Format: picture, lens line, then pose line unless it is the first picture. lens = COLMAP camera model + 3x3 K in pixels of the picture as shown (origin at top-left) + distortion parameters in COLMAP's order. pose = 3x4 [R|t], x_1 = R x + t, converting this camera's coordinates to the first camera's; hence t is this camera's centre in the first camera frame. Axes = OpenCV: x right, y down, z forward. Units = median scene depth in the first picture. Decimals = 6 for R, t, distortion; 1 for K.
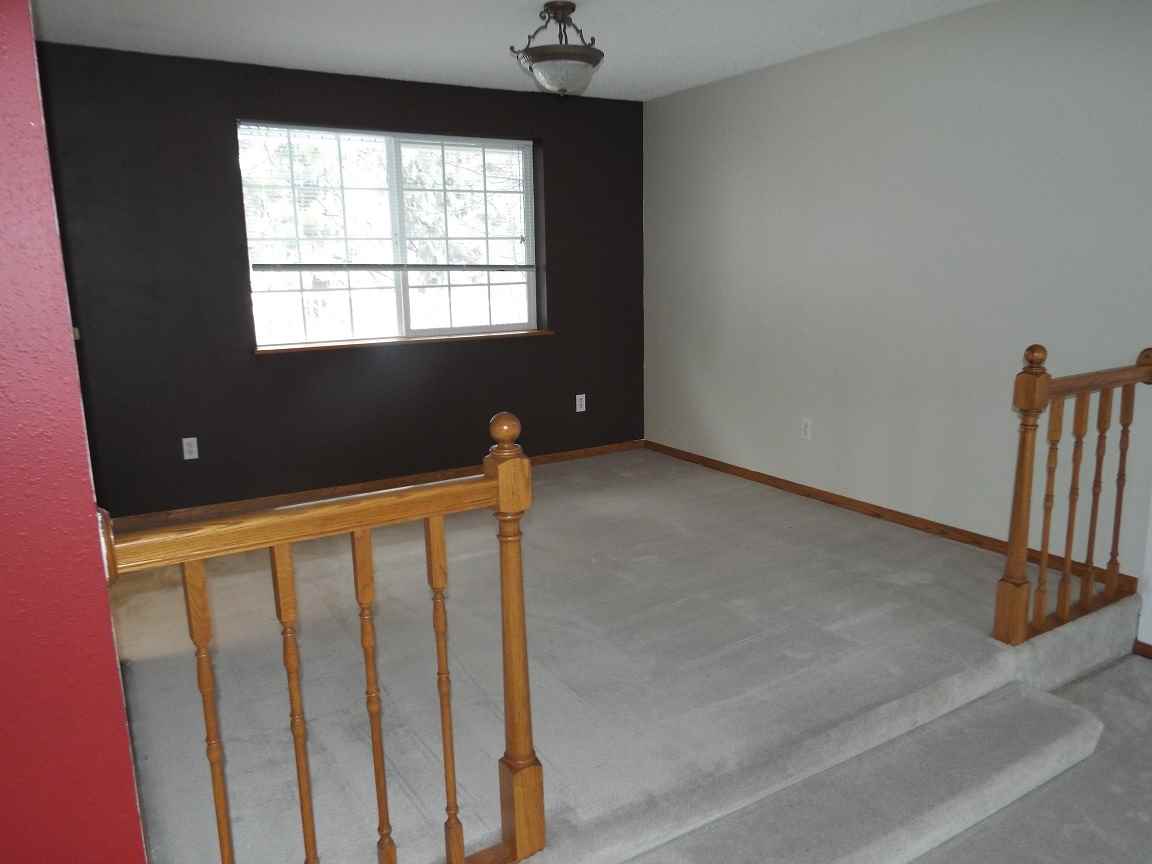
lens RADIAL K [[832.4, 0, 576.0], [0, 832.4, 432.0], [0, 0, 1]] dist [-0.032321, 0.006745]
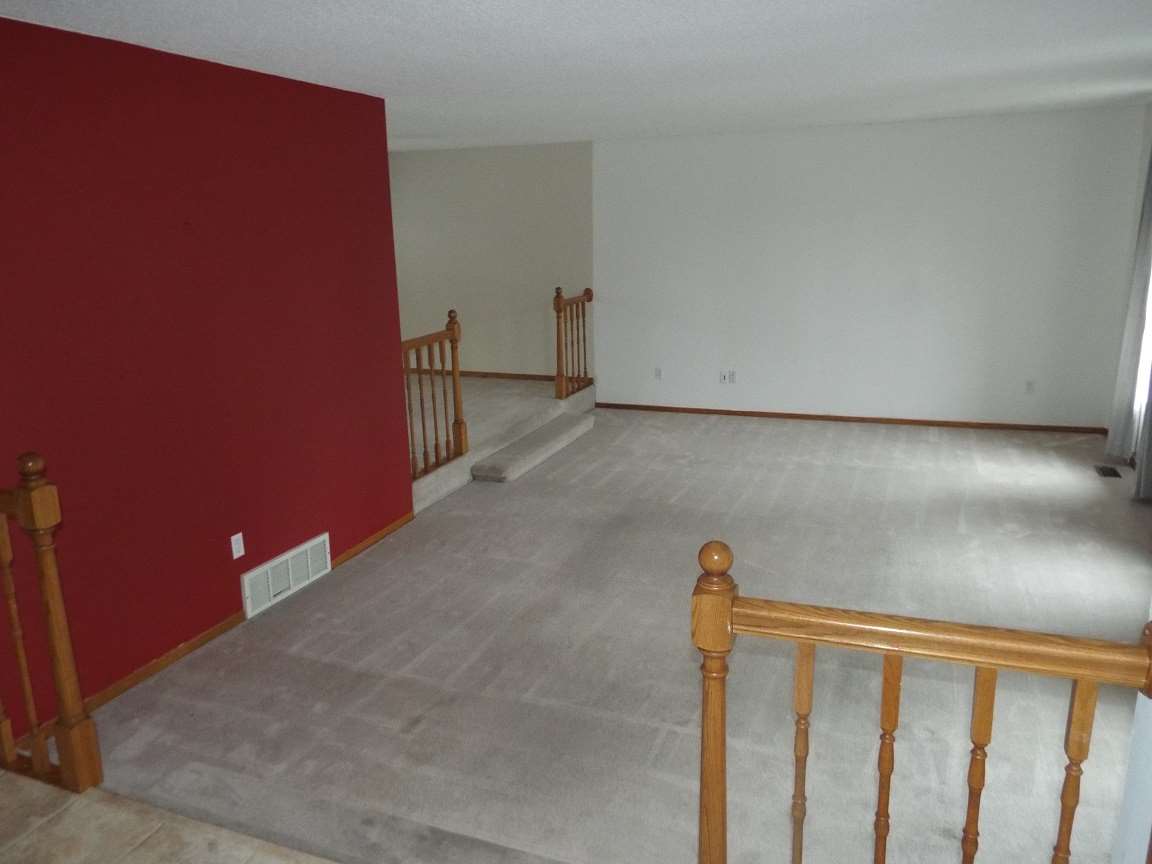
lens RADIAL K [[832.4, 0, 576.0], [0, 832.4, 432.0], [0, 0, 1]] dist [-0.032321, 0.006745]
pose [[0.793488, -0.137473, 0.592856, -1.043406], [0.116931, 0.990441, 0.073163, 0.167236], [-0.597247, 0.011269, 0.801978, -1.186225]]
